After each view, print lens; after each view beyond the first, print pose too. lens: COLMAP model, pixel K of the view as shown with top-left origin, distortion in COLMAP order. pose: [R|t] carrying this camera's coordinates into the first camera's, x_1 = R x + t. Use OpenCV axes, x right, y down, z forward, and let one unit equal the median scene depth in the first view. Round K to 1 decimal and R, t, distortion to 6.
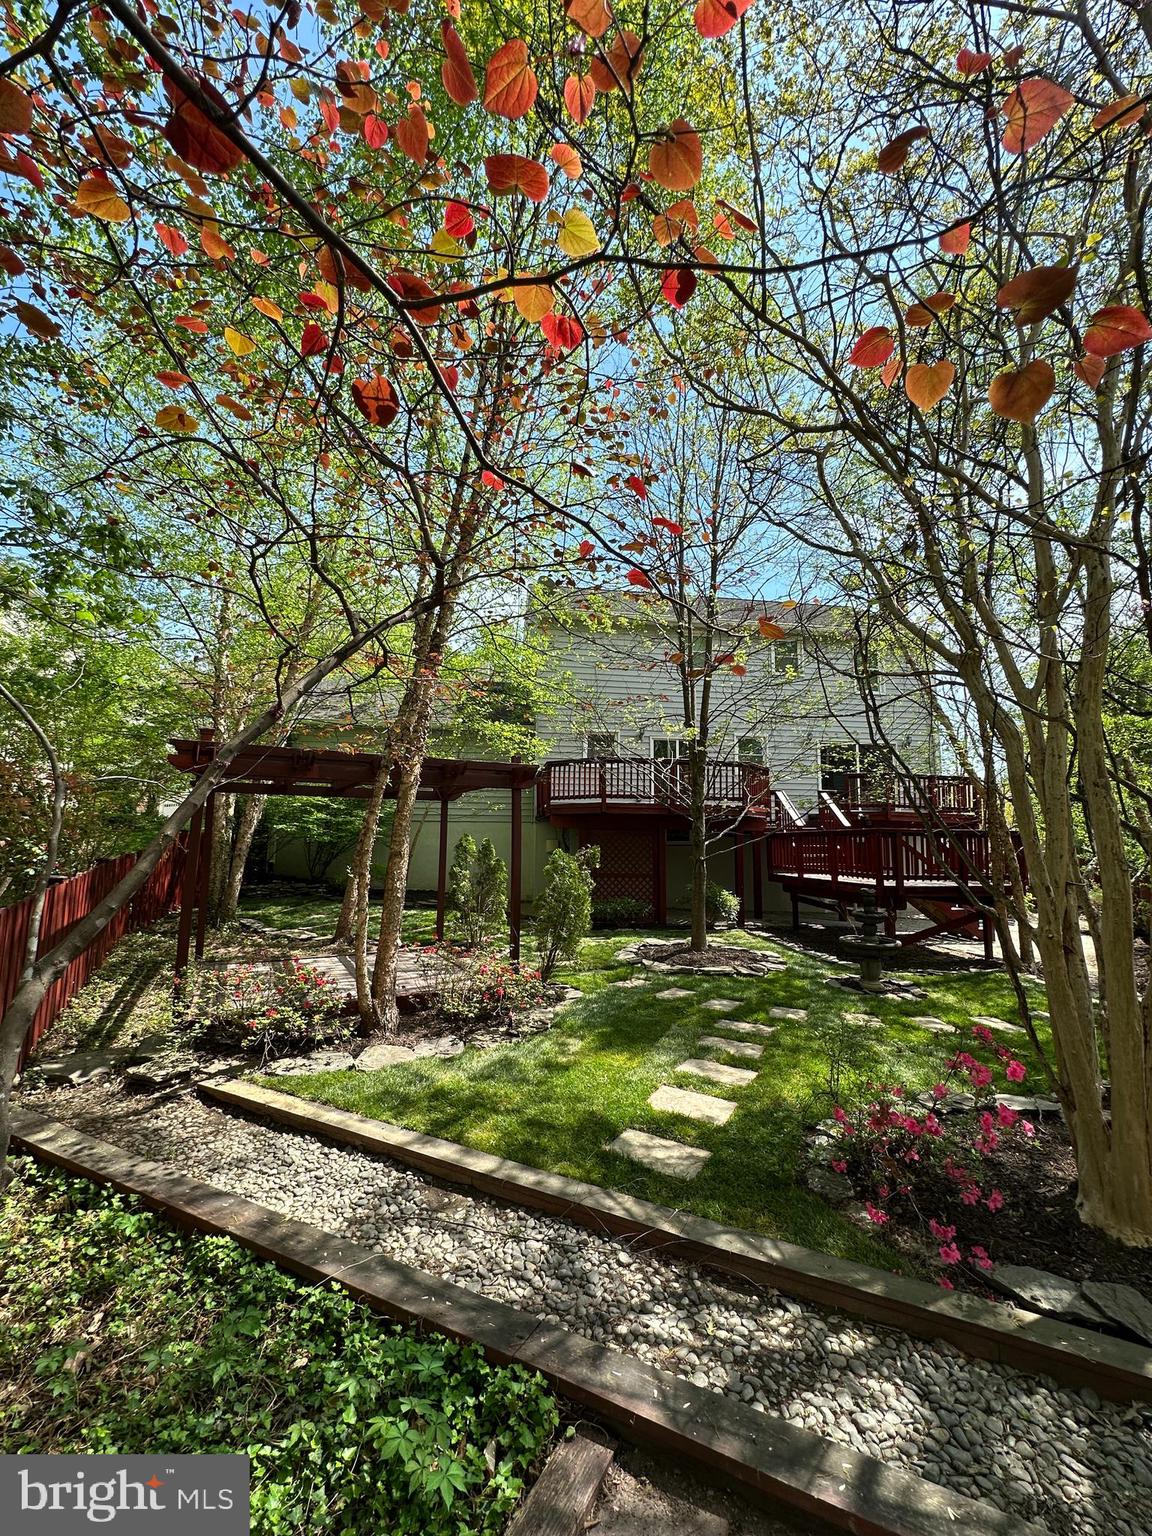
lens RADIAL K [[616.0, 0, 574.7], [0, 616.0, 769.8], [0, 0, 1]] dist [-0.002081, 0.001041]
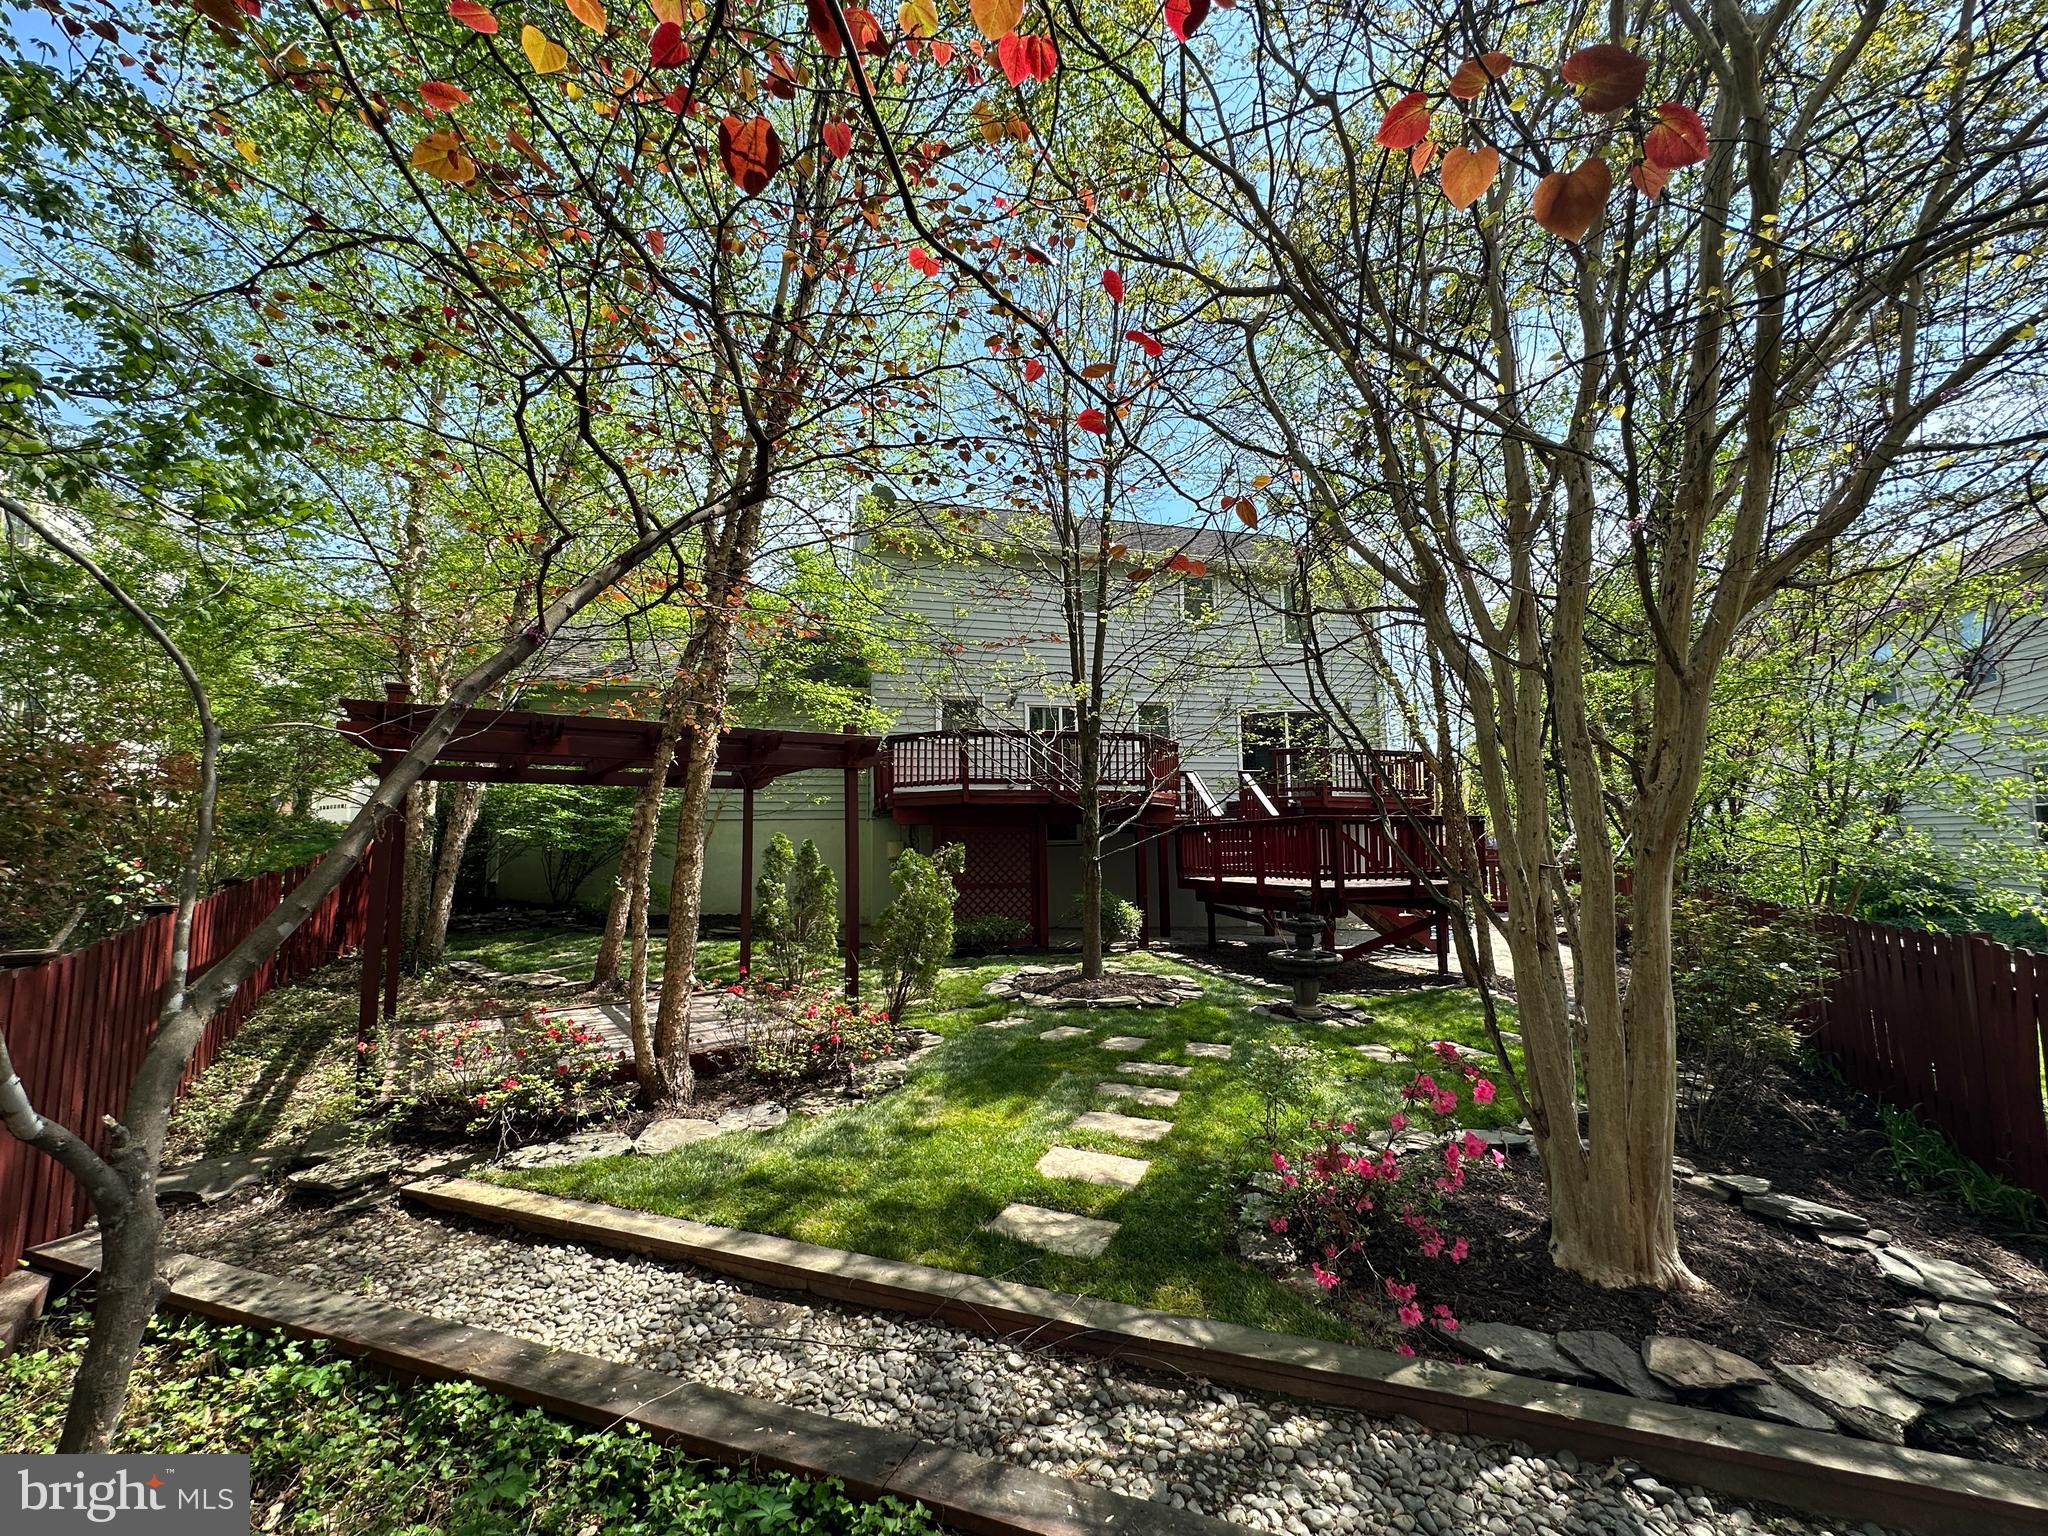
lens RADIAL K [[821.4, 0, 1021.0], [0, 821.4, 770.5], [0, 0, 1]] dist [-0.002081, 0.001041]
pose [[0.992605, -0.012173, 0.120776, -0.018075], [0.009291, 0.999659, 0.024389, 0.017446], [-0.121032, -0.023087, 0.992380, -0.004061]]
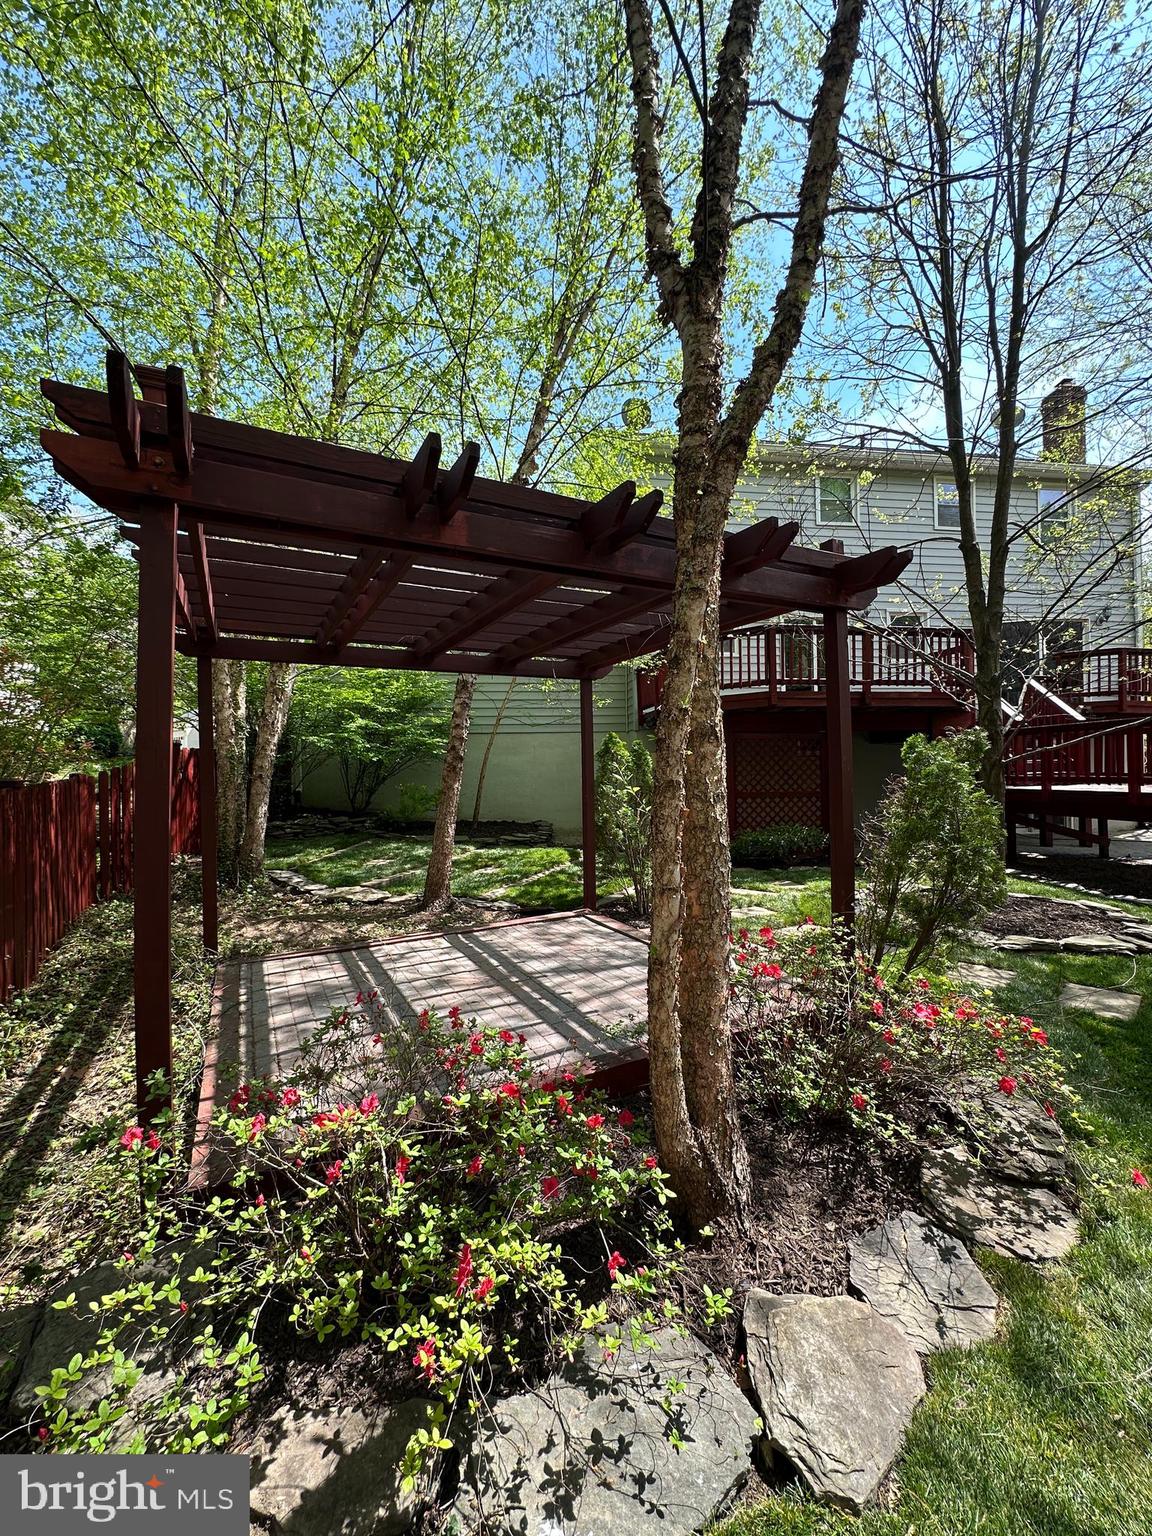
lens RADIAL K [[616.0, 0, 573.6], [0, 616.0, 769.7], [0, 0, 1]] dist [-0.002081, 0.001041]
pose [[0.999604, -0.026864, -0.008417, -0.476743], [0.027661, 0.992832, 0.116274, 0.147894], [0.005234, -0.116461, 0.993181, 0.815736]]
